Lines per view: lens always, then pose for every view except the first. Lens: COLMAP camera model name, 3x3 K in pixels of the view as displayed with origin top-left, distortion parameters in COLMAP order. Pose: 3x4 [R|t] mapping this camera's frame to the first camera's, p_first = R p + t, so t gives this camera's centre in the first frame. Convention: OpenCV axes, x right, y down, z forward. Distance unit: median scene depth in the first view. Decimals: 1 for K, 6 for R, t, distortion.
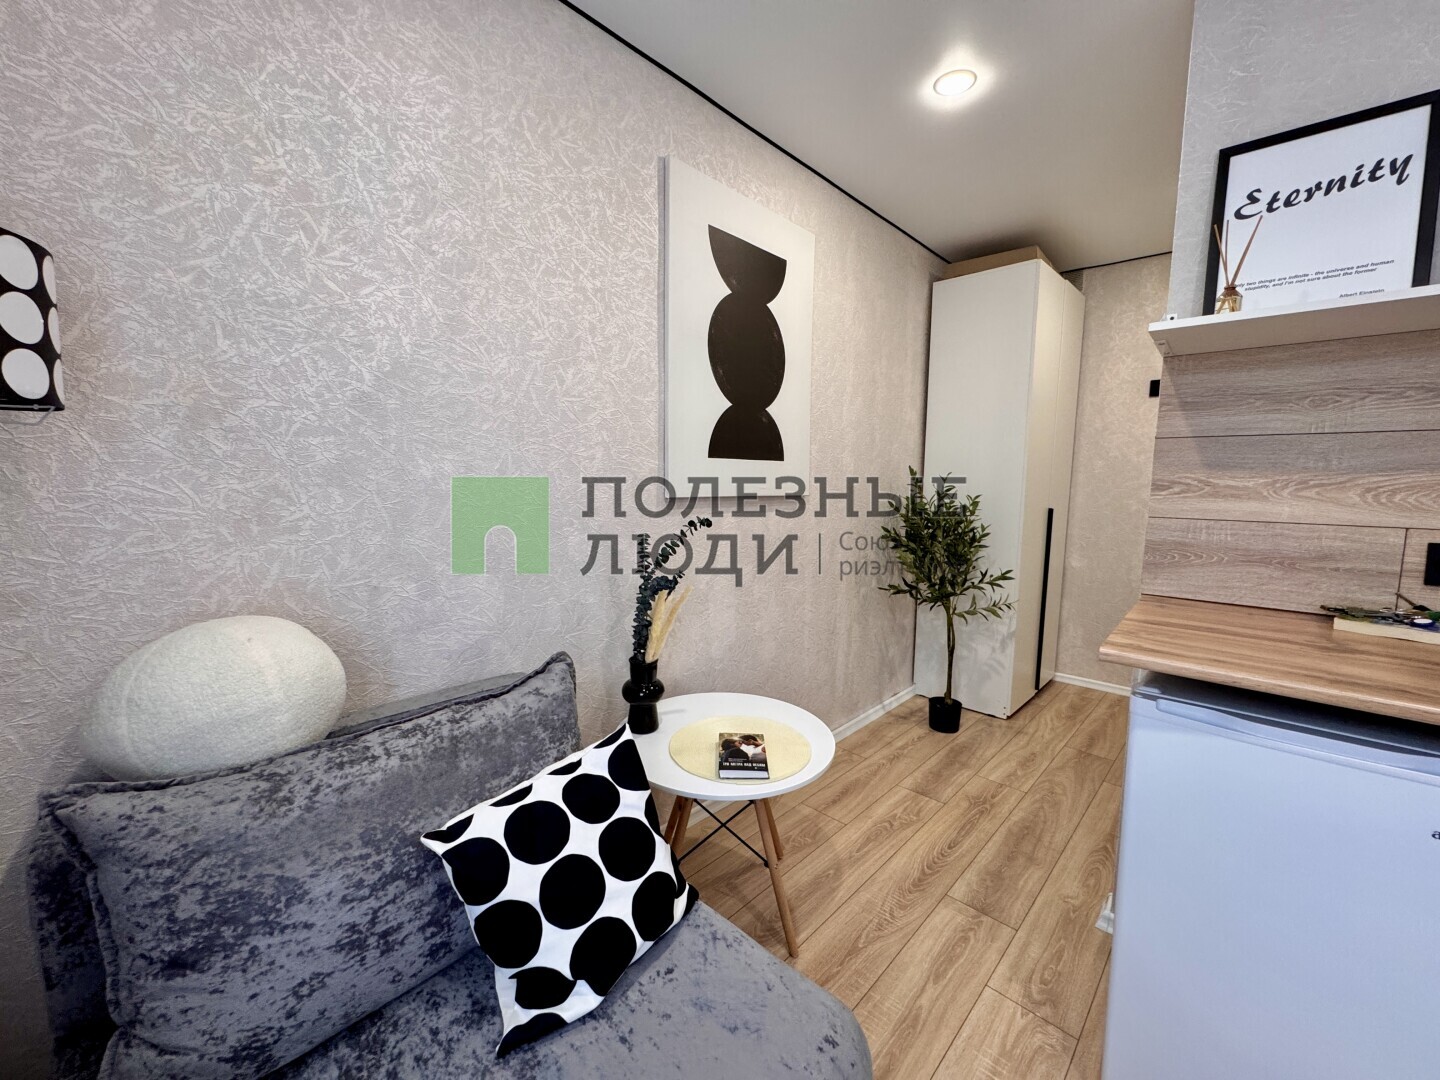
lens RADIAL K [[575.3, 0, 718.3], [0, 575.3, 539.9], [0, 0, 1]] dist [-0.005430, 0.000514]
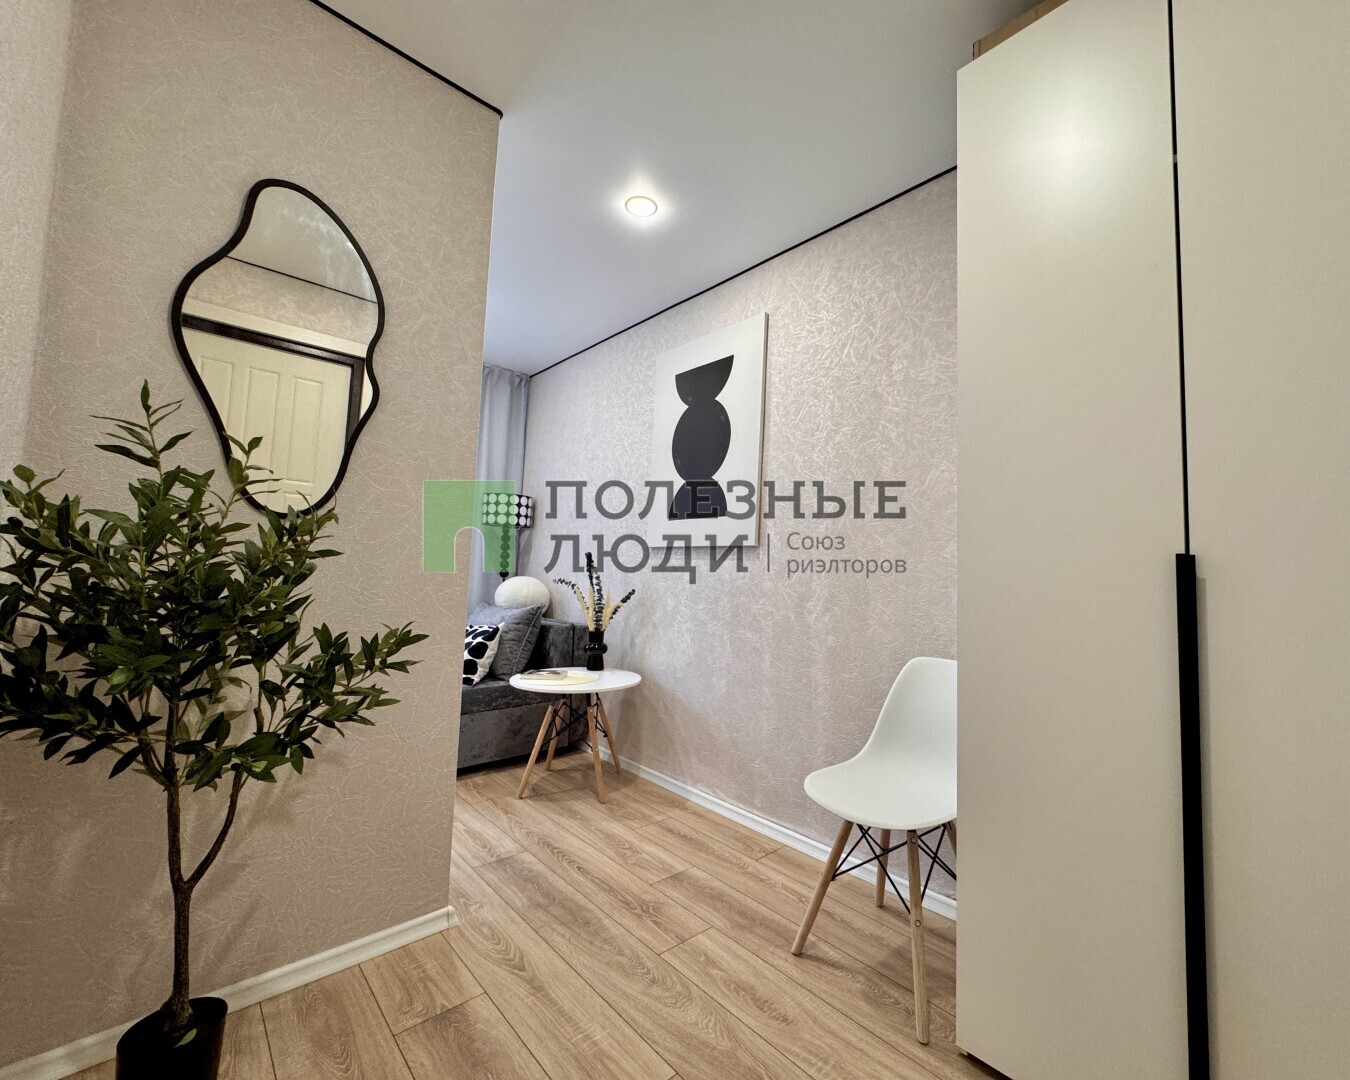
lens RADIAL K [[573.0, 0, 713.9], [0, 573.0, 542.8], [0, 0, 1]] dist [0.000807, -0.000369]
pose [[-0.041362, -0.077800, -0.996111, 2.239989], [-0.148011, 0.986441, -0.070899, 0.002540], [0.988120, 0.144503, -0.052316, 1.855829]]
